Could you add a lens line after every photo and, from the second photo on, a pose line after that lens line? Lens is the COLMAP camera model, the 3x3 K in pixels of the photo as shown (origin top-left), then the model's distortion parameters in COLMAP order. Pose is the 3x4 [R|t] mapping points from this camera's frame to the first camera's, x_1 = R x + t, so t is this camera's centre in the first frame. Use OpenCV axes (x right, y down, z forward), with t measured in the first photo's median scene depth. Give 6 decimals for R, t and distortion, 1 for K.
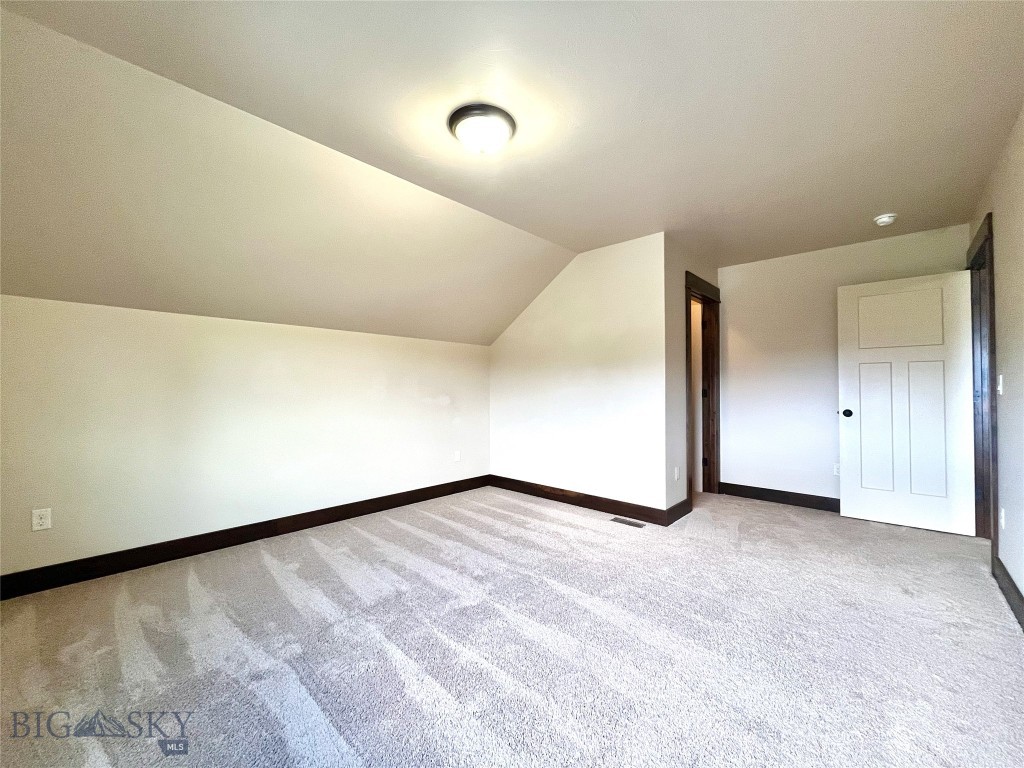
lens RADIAL K [[413.0, 0, 517.1], [0, 413.0, 381.6], [0, 0, 1]] dist [-0.000086, -0.000664]
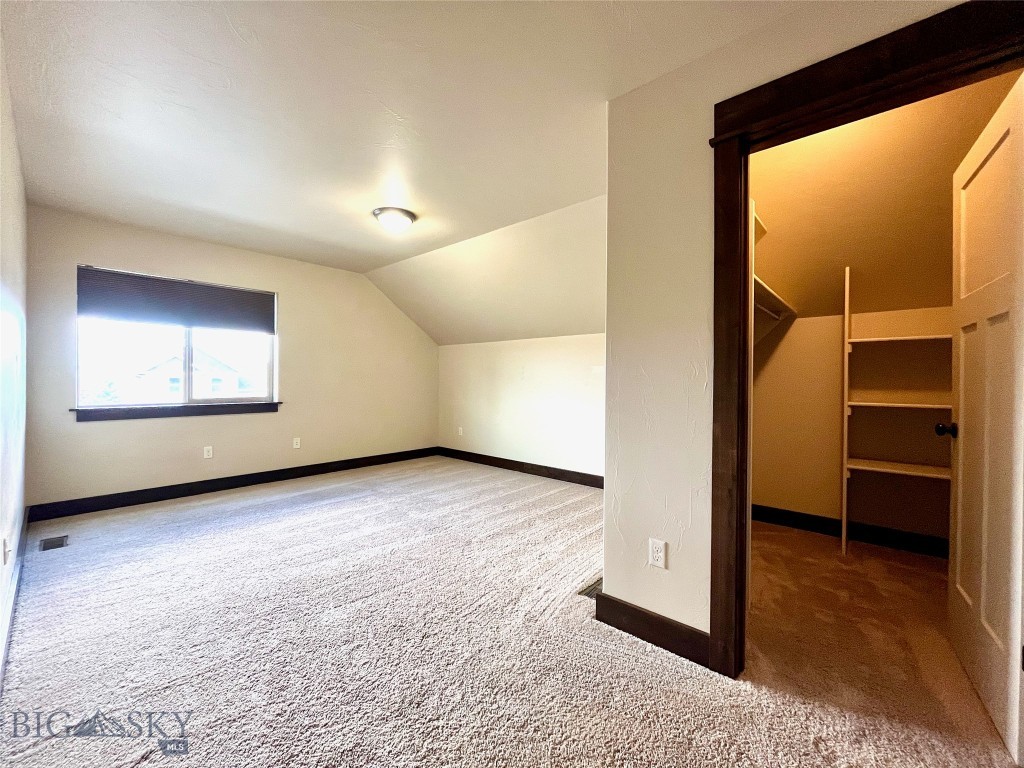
lens RADIAL K [[413.0, 0, 517.1], [0, 413.0, 381.6], [0, 0, 1]] dist [-0.000086, -0.000664]
pose [[0.025759, 0.012327, -0.999592, 1.247990], [0.008643, 0.999884, 0.012554, -0.001144], [0.999631, -0.008963, 0.025650, 1.139427]]
